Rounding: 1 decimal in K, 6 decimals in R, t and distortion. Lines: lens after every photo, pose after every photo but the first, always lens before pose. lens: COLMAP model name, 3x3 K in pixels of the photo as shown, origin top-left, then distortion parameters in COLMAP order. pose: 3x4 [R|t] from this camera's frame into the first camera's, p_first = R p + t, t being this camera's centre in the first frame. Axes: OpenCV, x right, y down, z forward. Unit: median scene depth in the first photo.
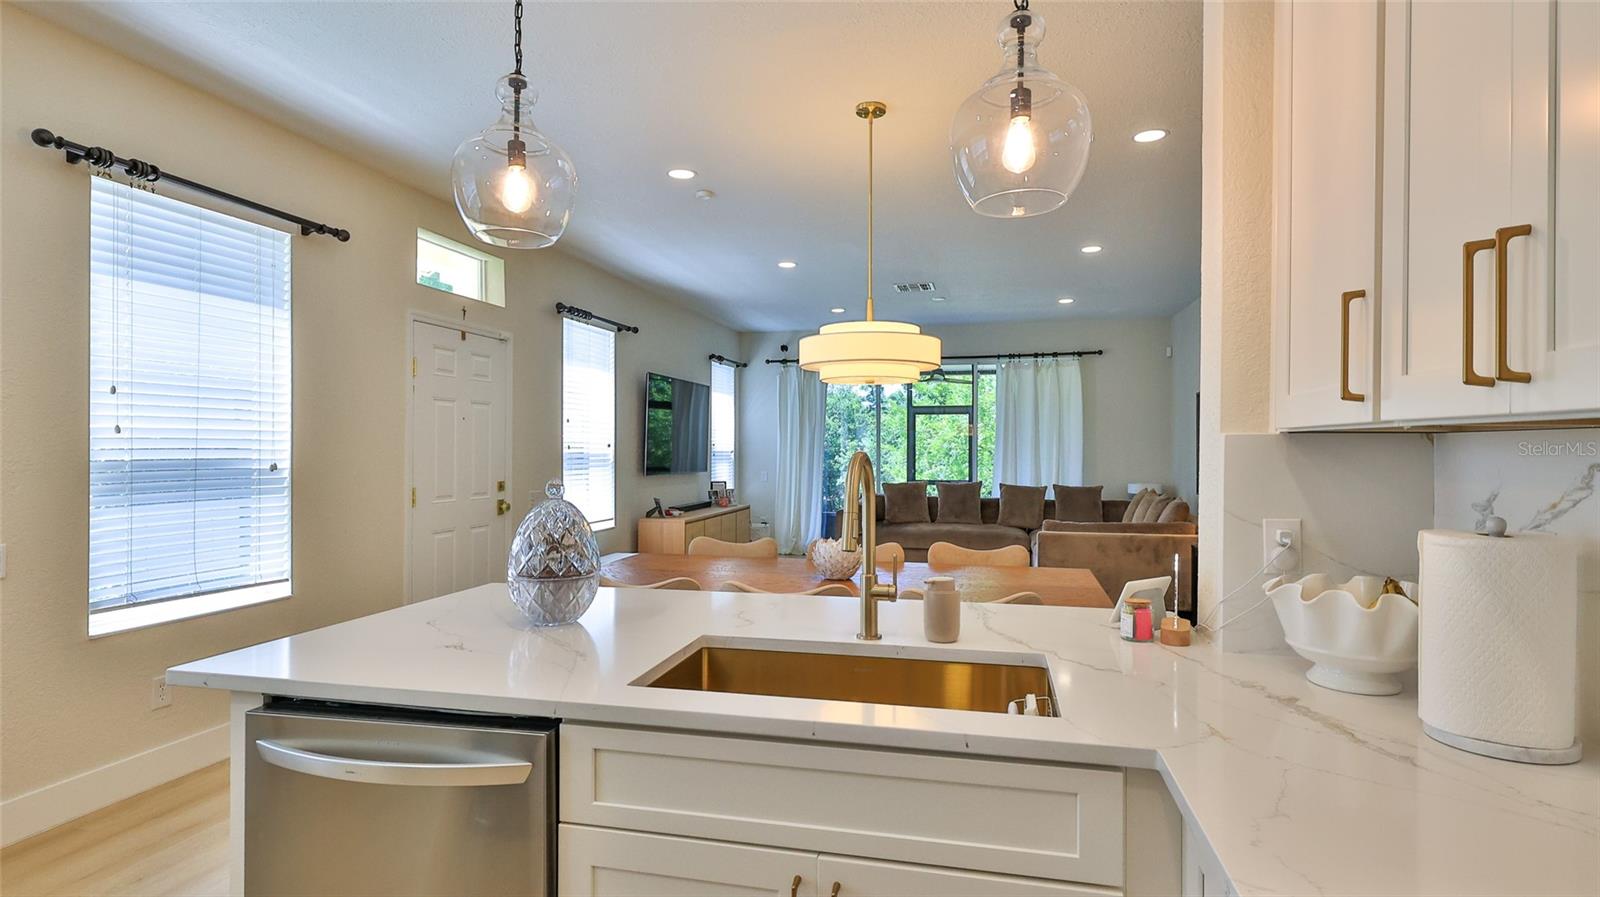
lens RADIAL K [[823.5, 0, 804.0], [0, 823.5, 445.9], [0, 0, 1]] dist [0.003953, 0.001181]
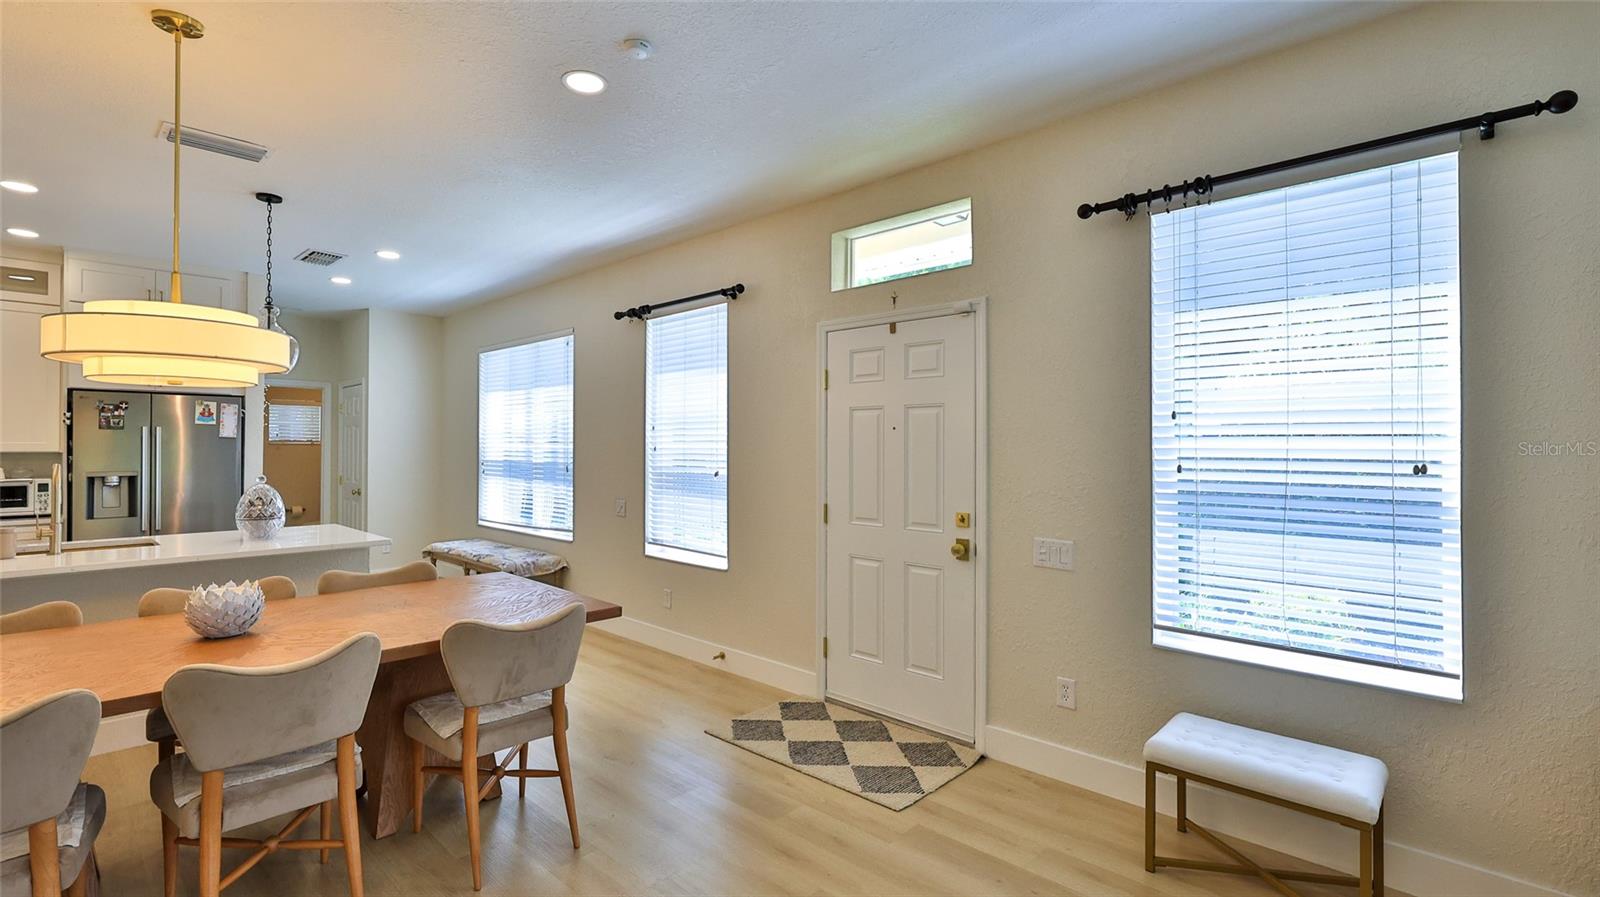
lens RADIAL K [[709.1, 0, 794.2], [0, 709.1, 440.5], [0, 0, 1]] dist [0.001465, 0.000946]
pose [[-0.506957, -0.011207, -0.861898, 0.140722], [-0.001388, 0.999925, -0.012185, -0.007099], [0.861970, -0.004981, -0.506934, 0.730235]]
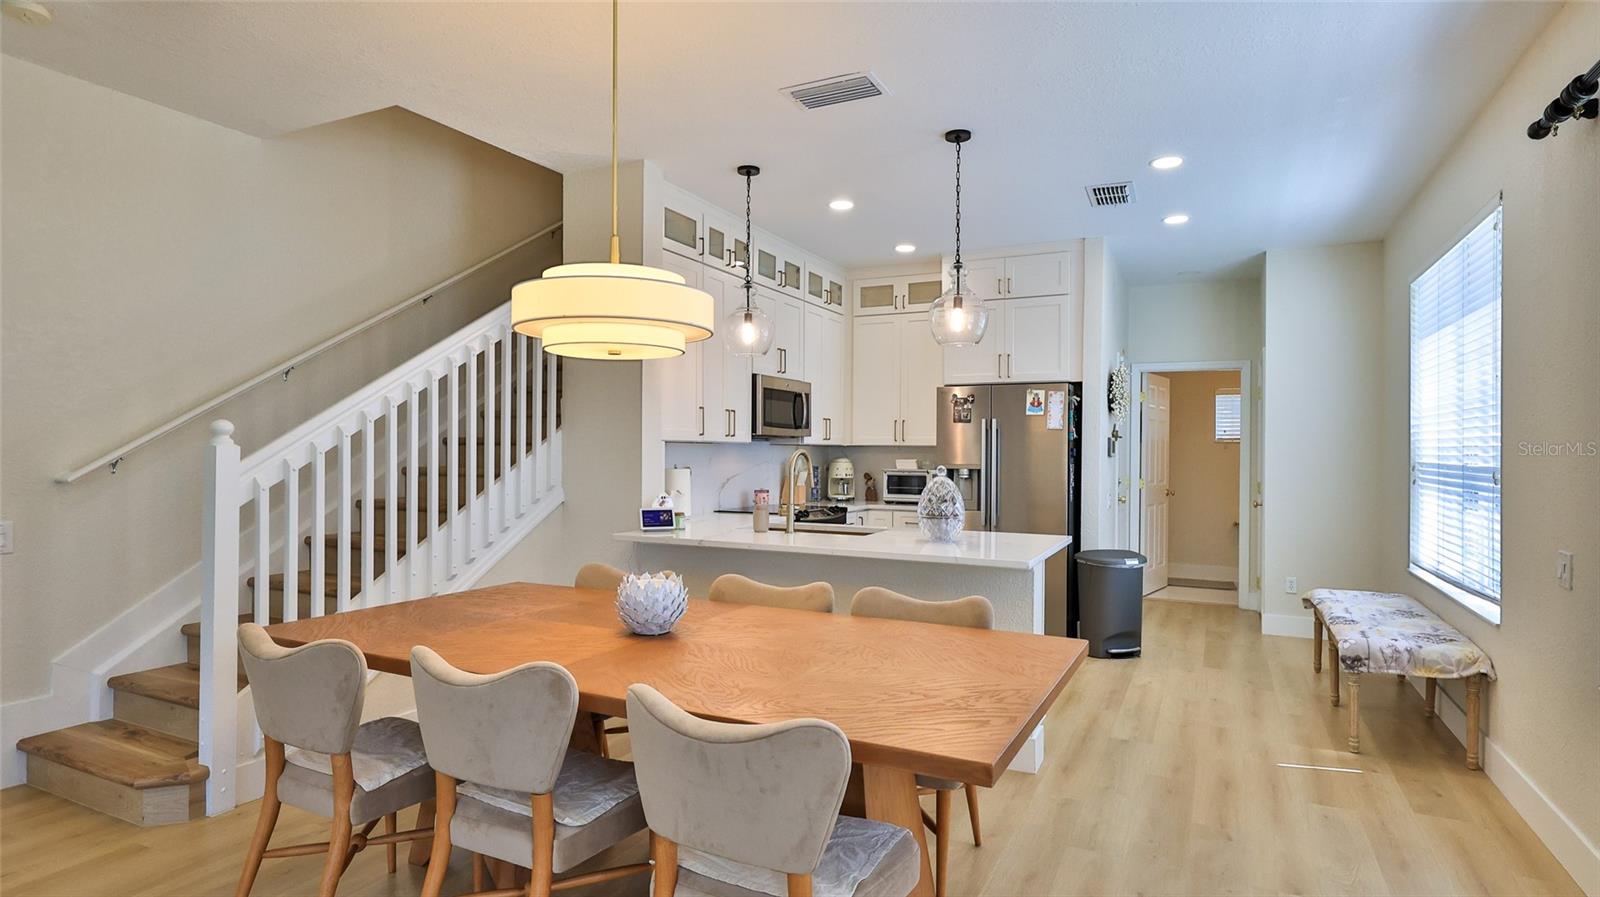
lens RADIAL K [[838.3, 0, 795.3], [0, 838.3, 441.0], [0, 0, 1]] dist [-0.001844, -0.000556]
pose [[-0.971251, -0.006382, 0.237971, -0.098369], [-0.009796, 0.999865, -0.013168, 0.002785], [-0.237855, -0.015121, -0.971183, 0.665521]]
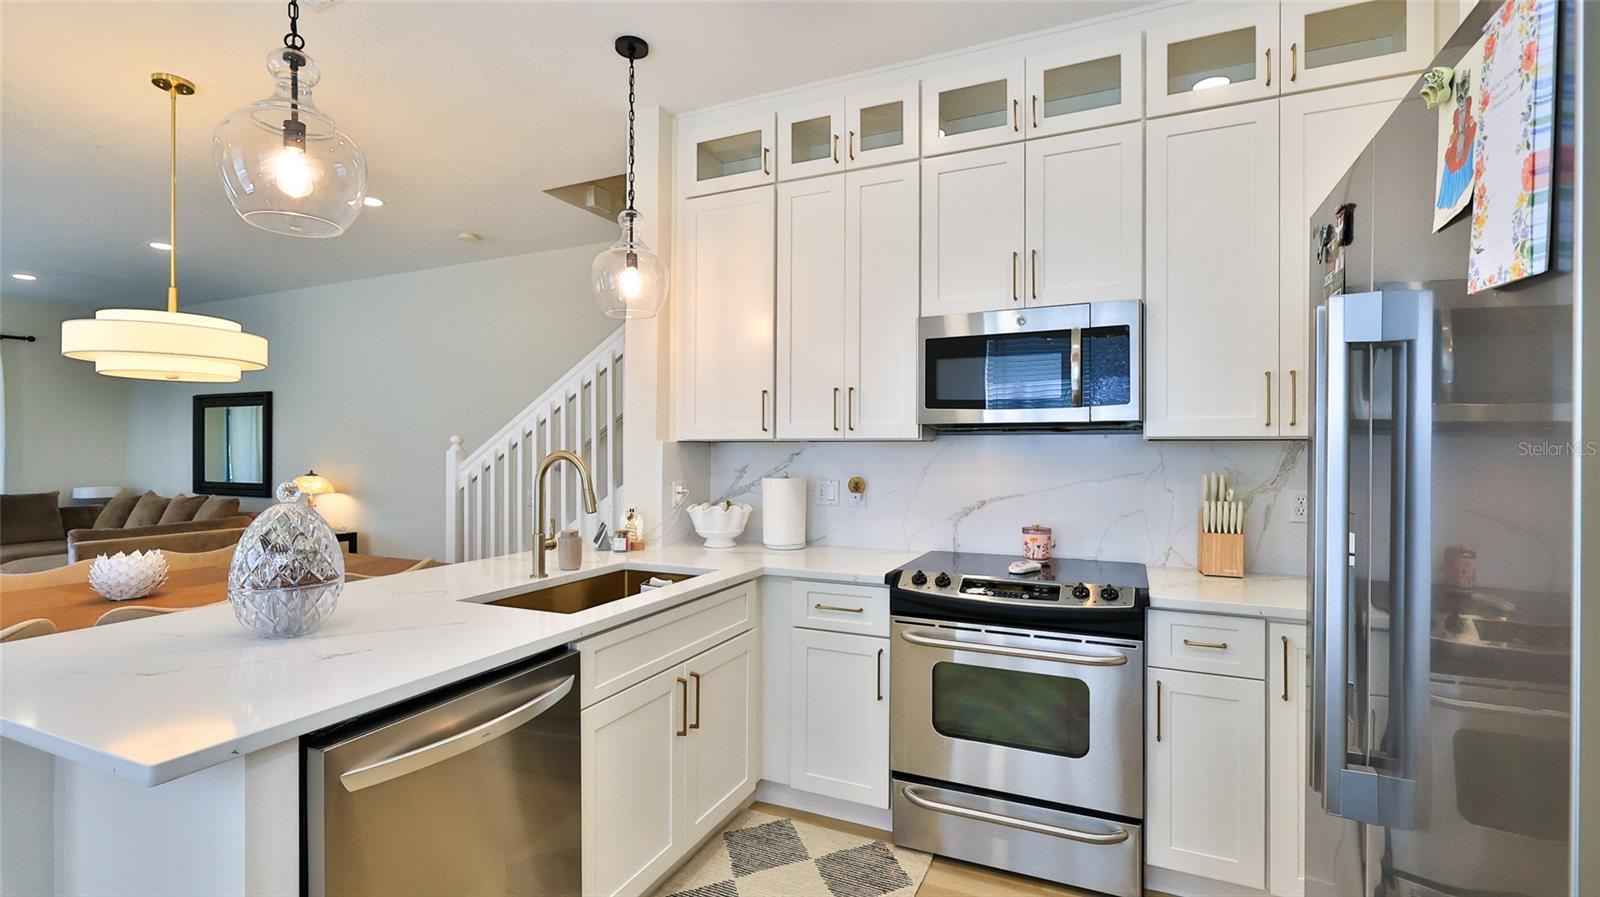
lens RADIAL K [[709.1, 0, 804.3], [0, 709.1, 442.7], [0, 0, 1]] dist [0.001465, 0.000946]
pose [[0.201945, 0.007729, 0.979366, -0.223638], [-0.001969, 0.999970, -0.007486, 0.000171], [-0.979395, -0.000417, 0.201955, 0.057258]]
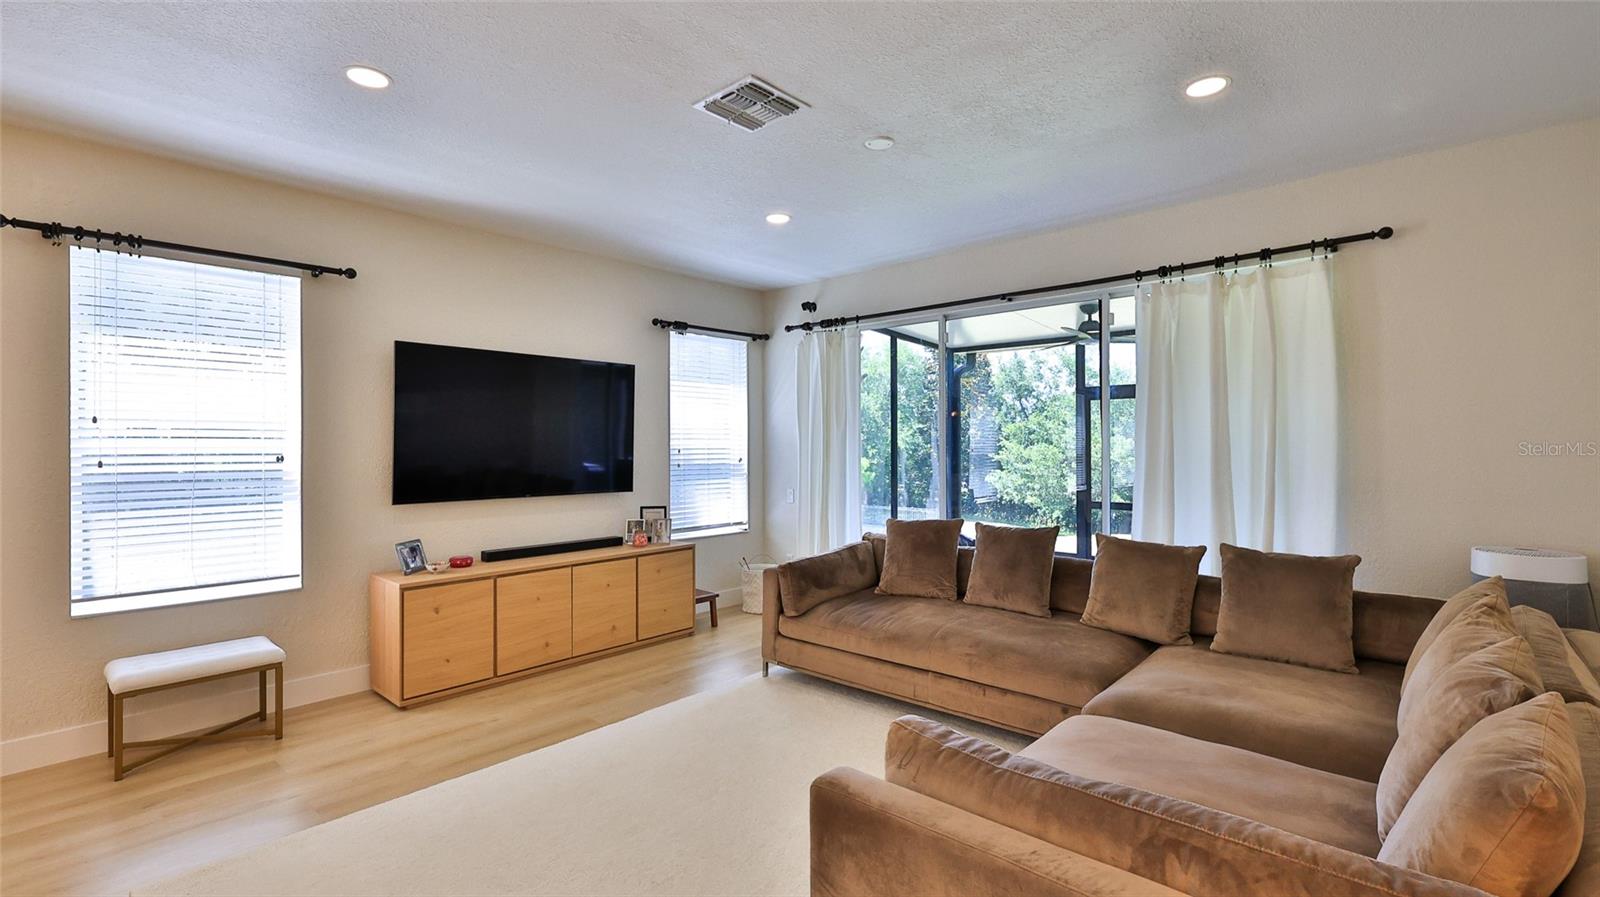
lens RADIAL K [[709.1, 0, 795.5], [0, 709.1, 442.9], [0, 0, 1]] dist [0.001465, 0.000946]
pose [[0.876943, -0.008234, -0.480523, 0.287406], [0.007586, 0.999966, -0.003291, -0.005926], [0.480534, -0.000759, 0.876976, 0.568287]]
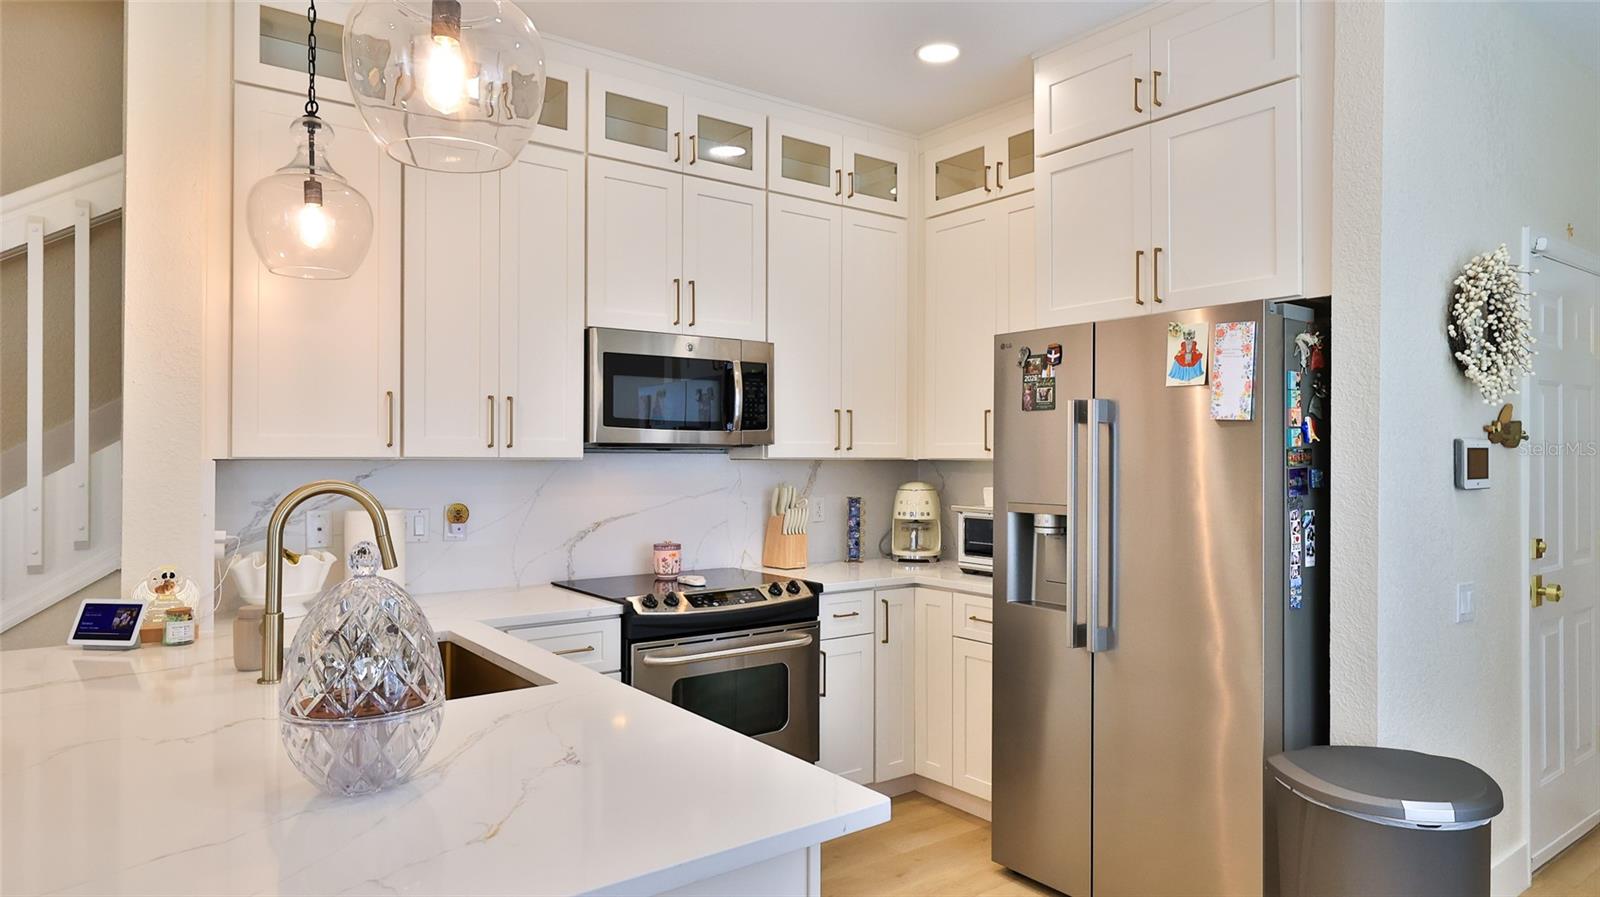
lens RADIAL K [[947.6, 0, 797.5], [0, 947.6, 444.9], [0, 0, 1]] dist [0.005354, 0.001162]
pose [[-0.760853, 0.002792, 0.648918, -0.222651], [-0.005422, 0.999928, -0.010660, -0.005519], [-0.648901, -0.011629, -0.760784, 0.297894]]
